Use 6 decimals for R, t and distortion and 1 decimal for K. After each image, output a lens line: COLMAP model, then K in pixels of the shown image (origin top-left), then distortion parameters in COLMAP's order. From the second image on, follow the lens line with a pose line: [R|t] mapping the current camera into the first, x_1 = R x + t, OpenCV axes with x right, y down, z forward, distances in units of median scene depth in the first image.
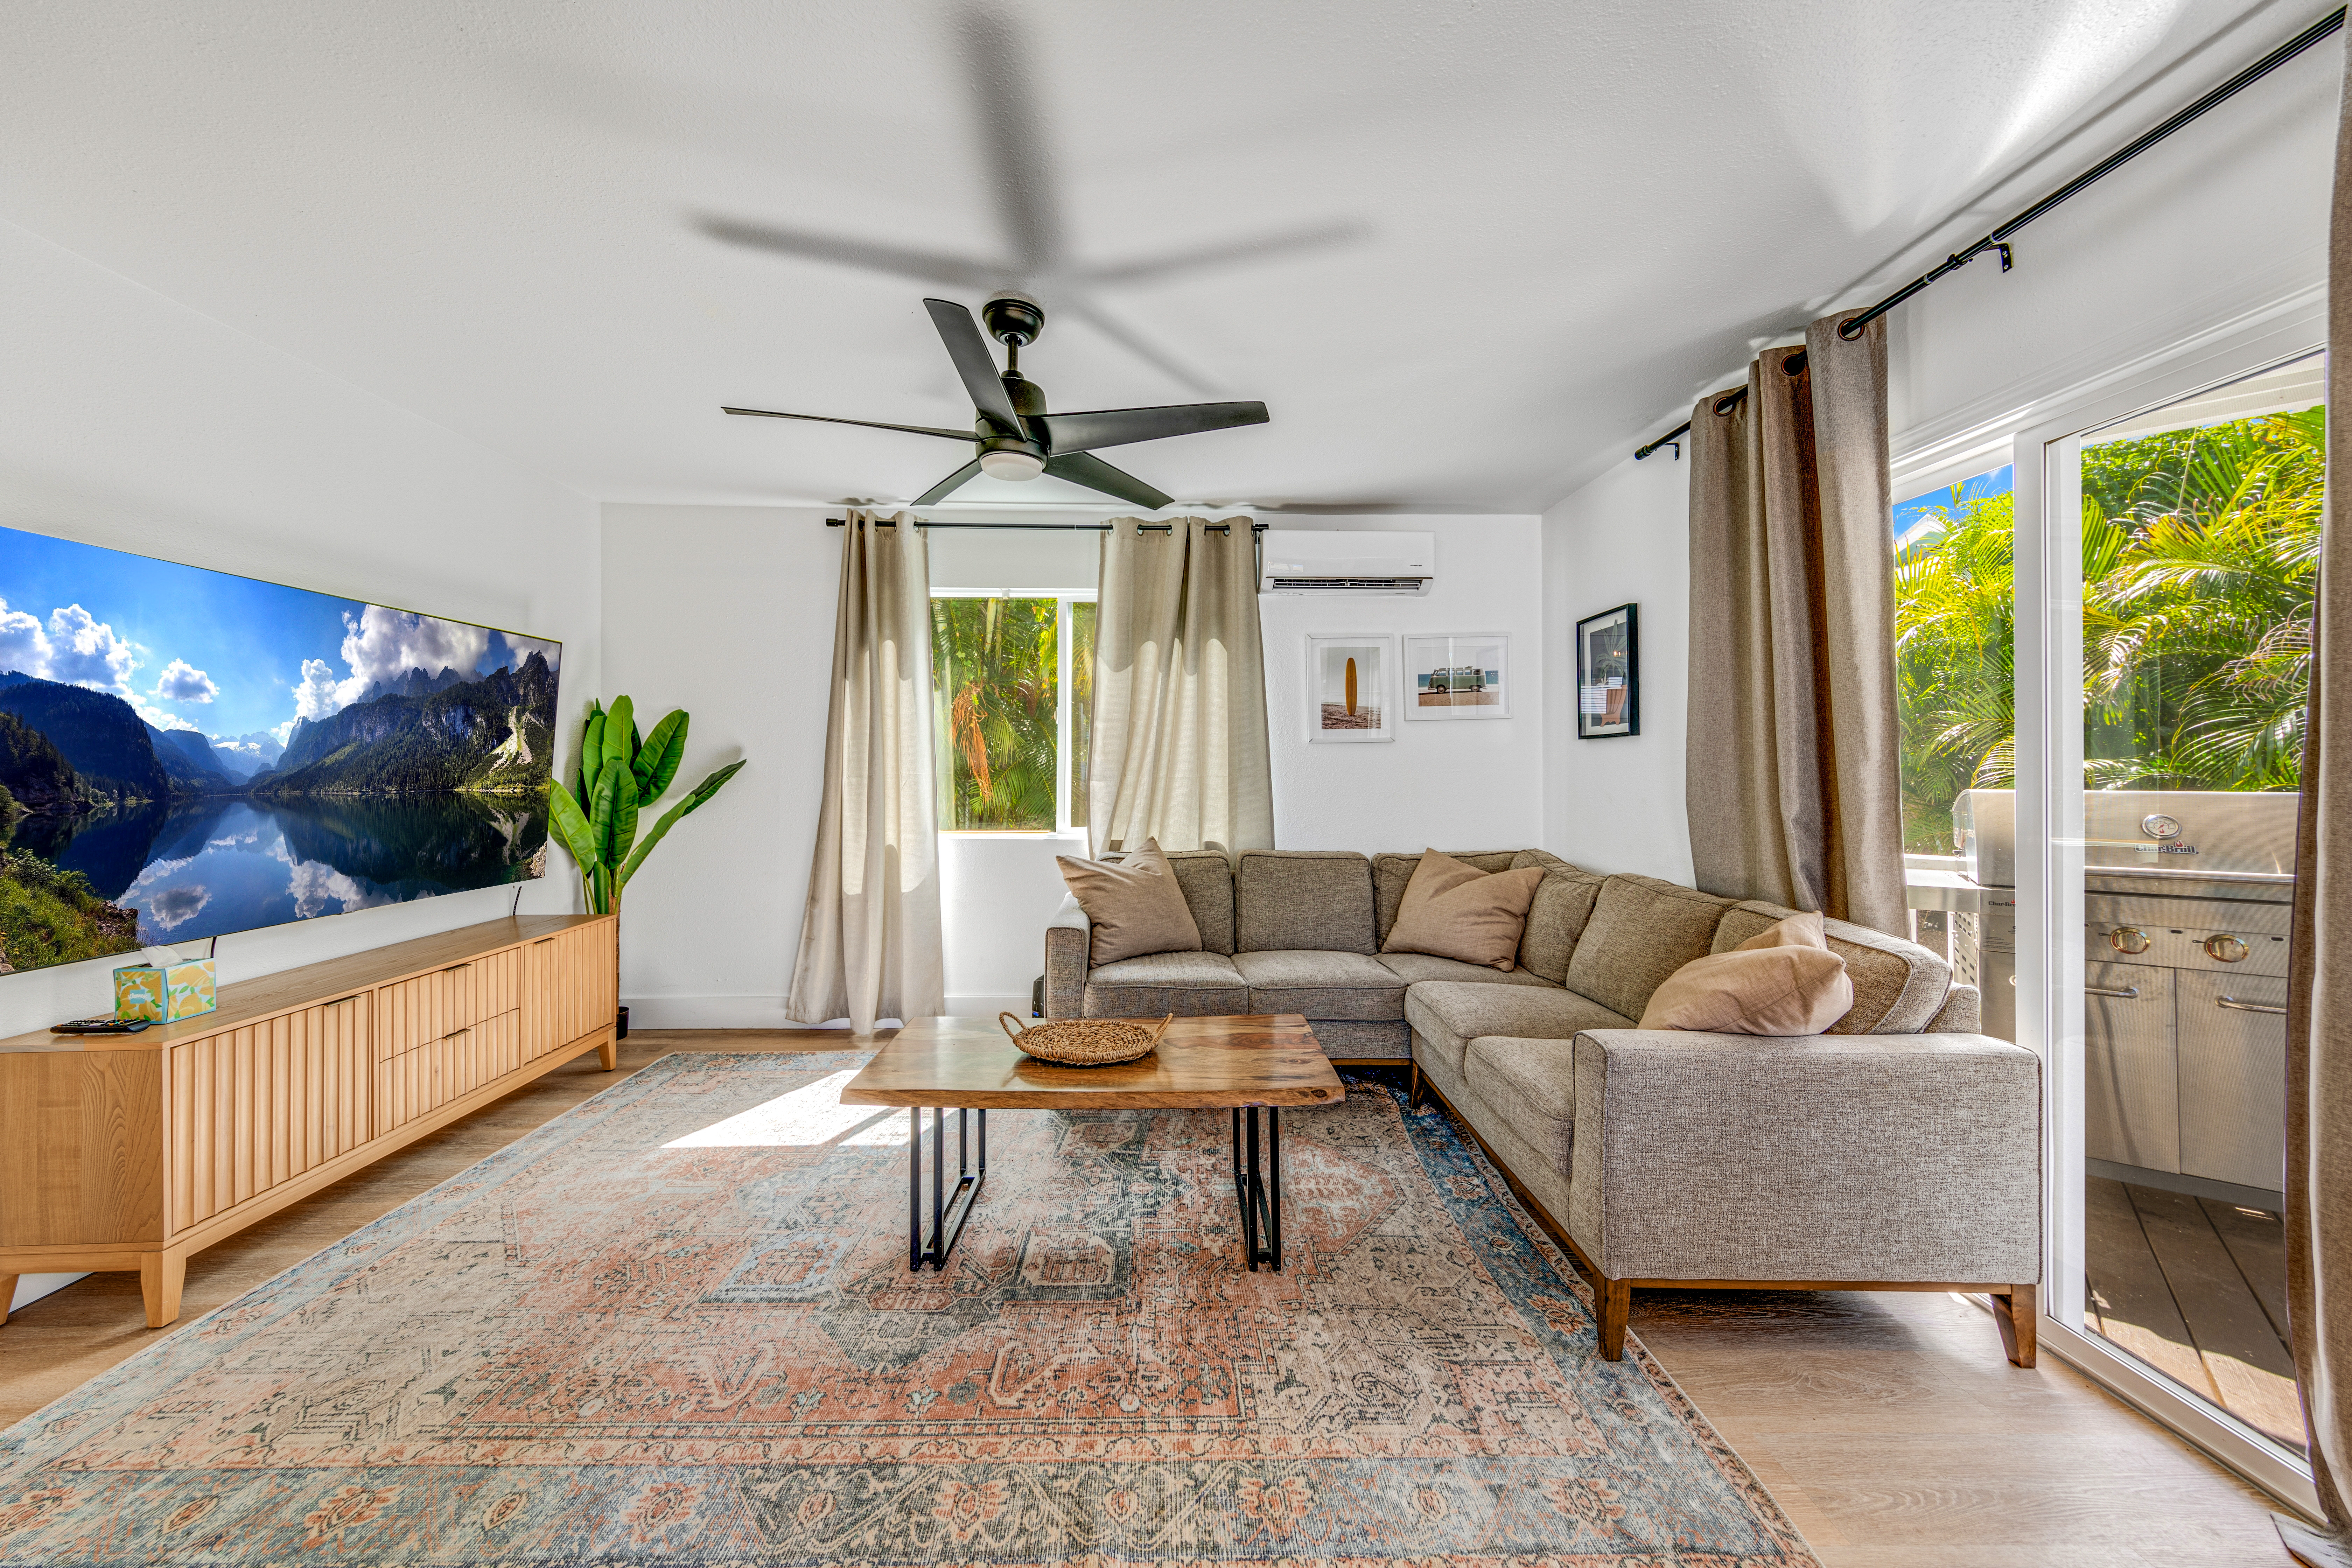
lens RADIAL K [[781.0, 0, 1166.9], [0, 781.0, 765.5], [0, 0, 1]] dist [0.000138, -0.000044]
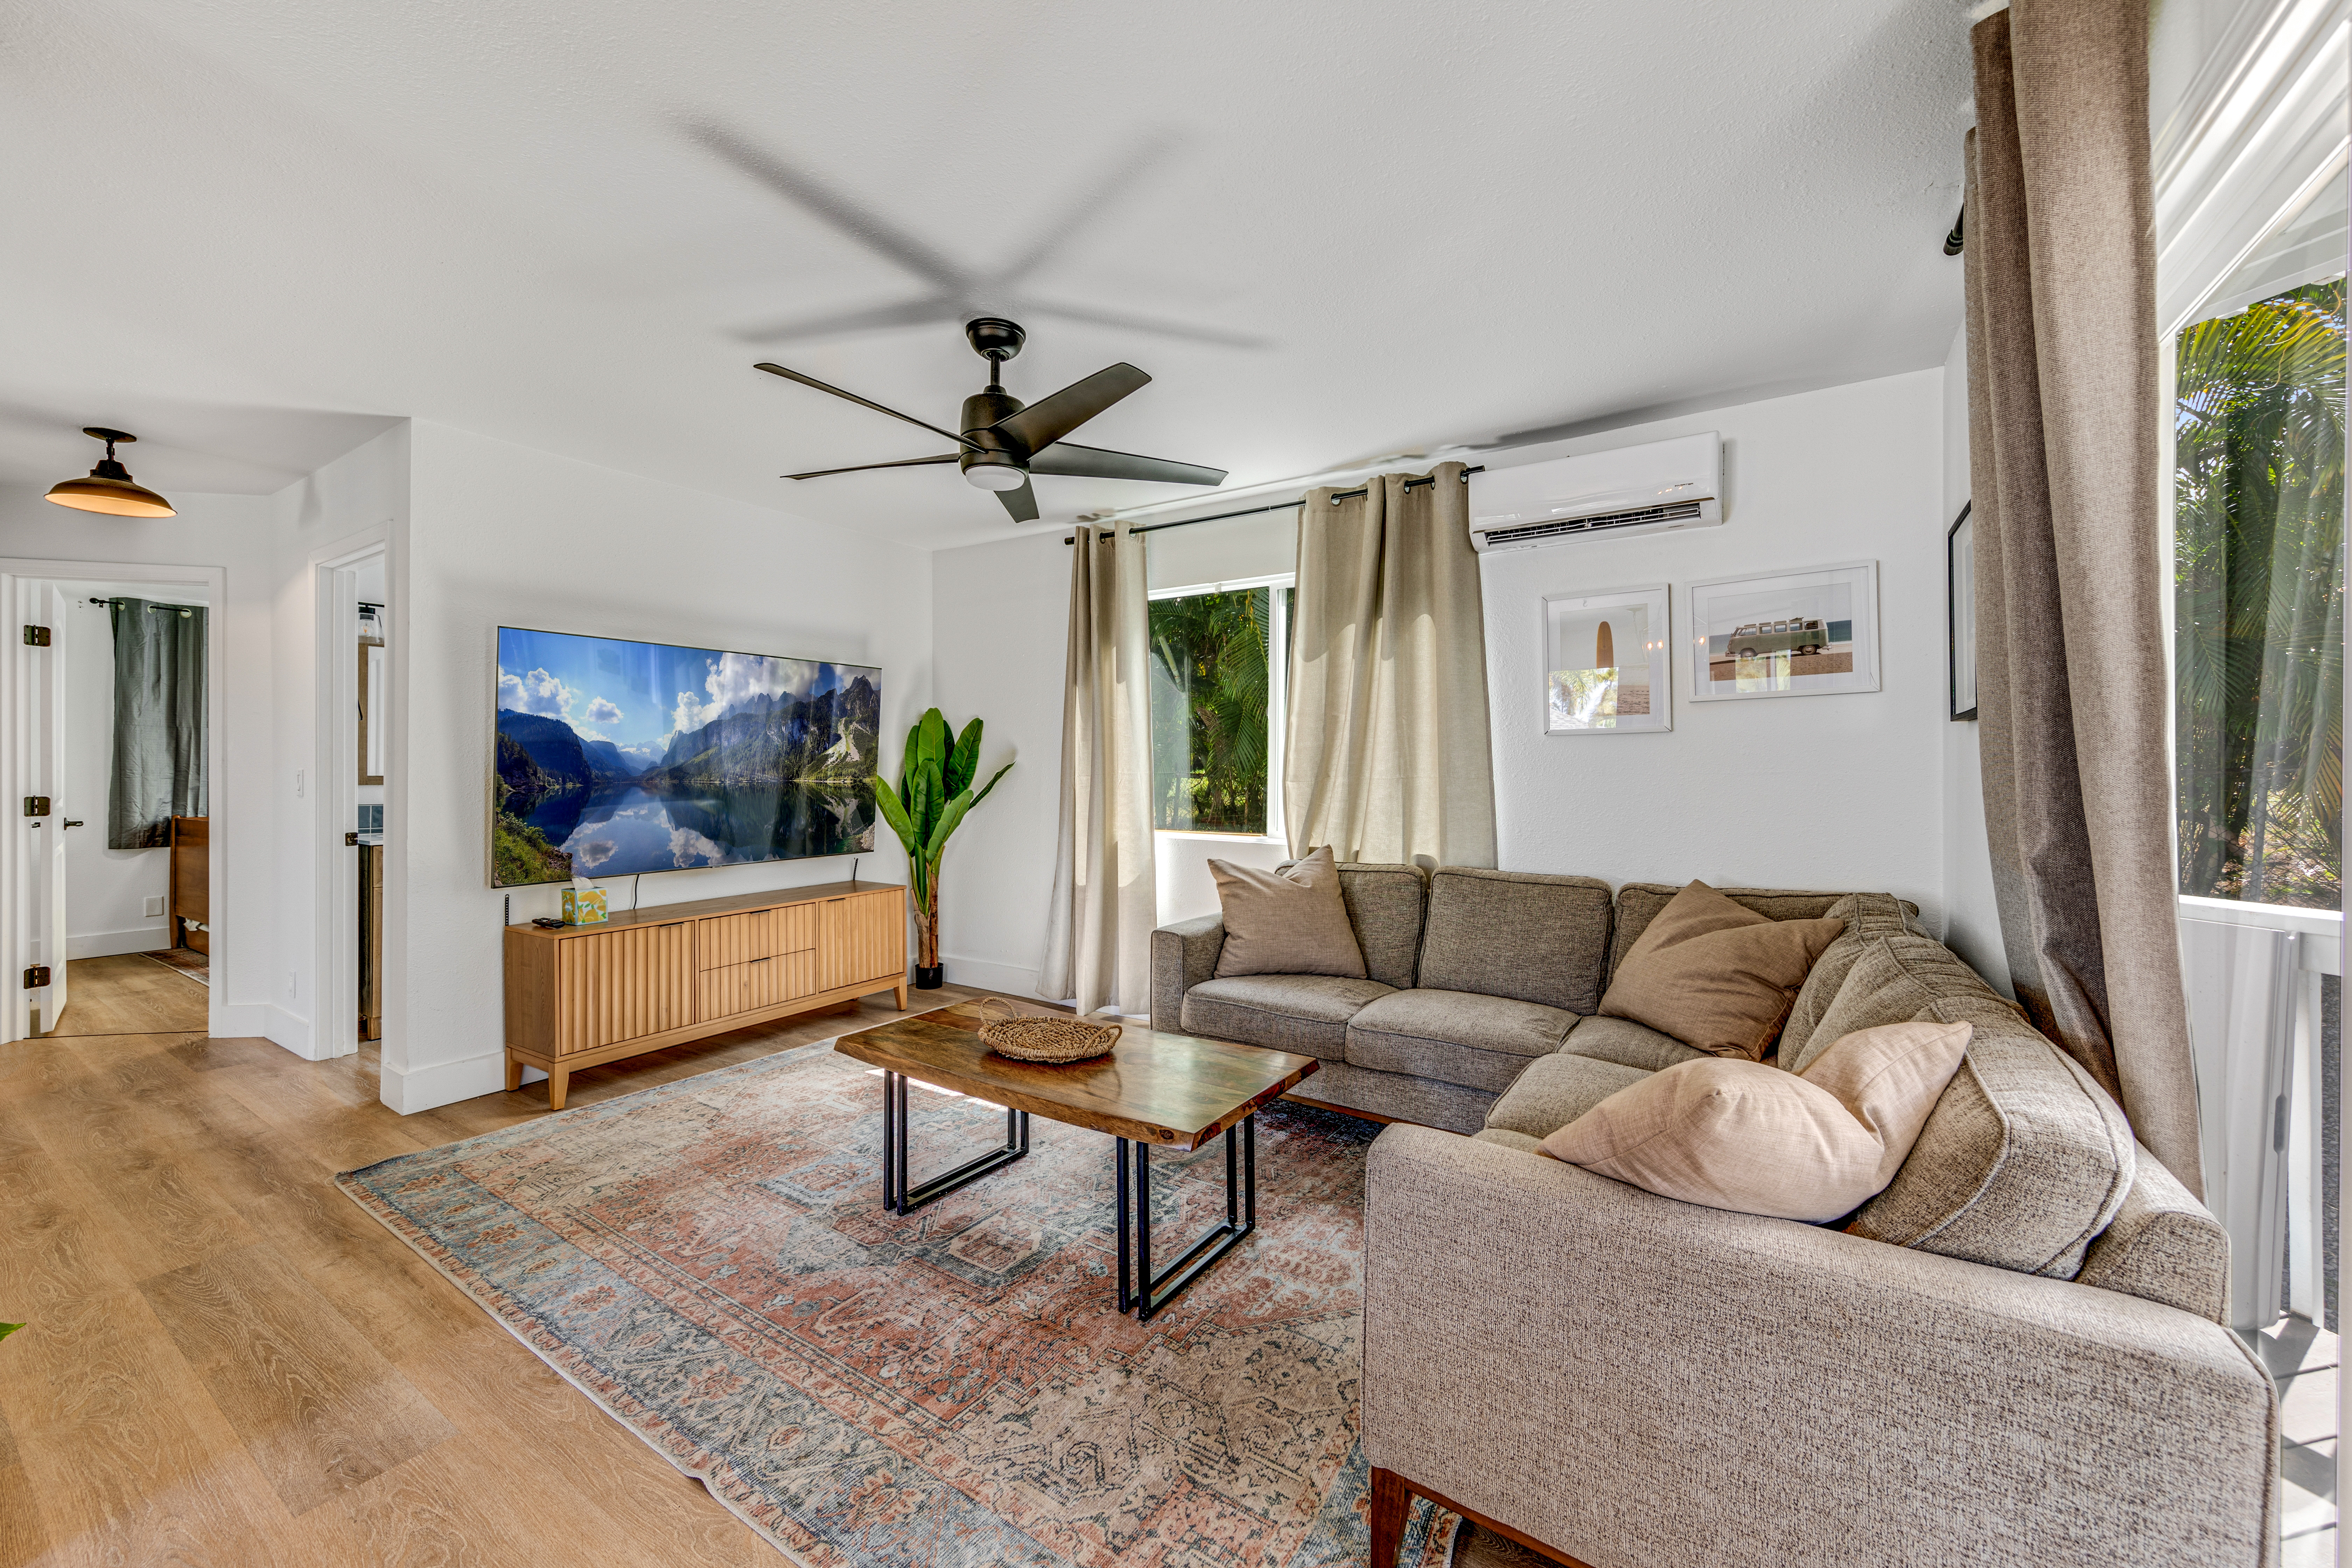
lens RADIAL K [[839.8, 0, 1178.6], [0, 839.8, 771.0], [0, 0, 1]] dist [0.002550, 0.000061]
pose [[0.847443, 0.003327, -0.530876, 0.508353], [-0.000720, 0.999987, 0.005118, 0.003914], [0.530886, -0.003955, 0.847434, 0.146925]]
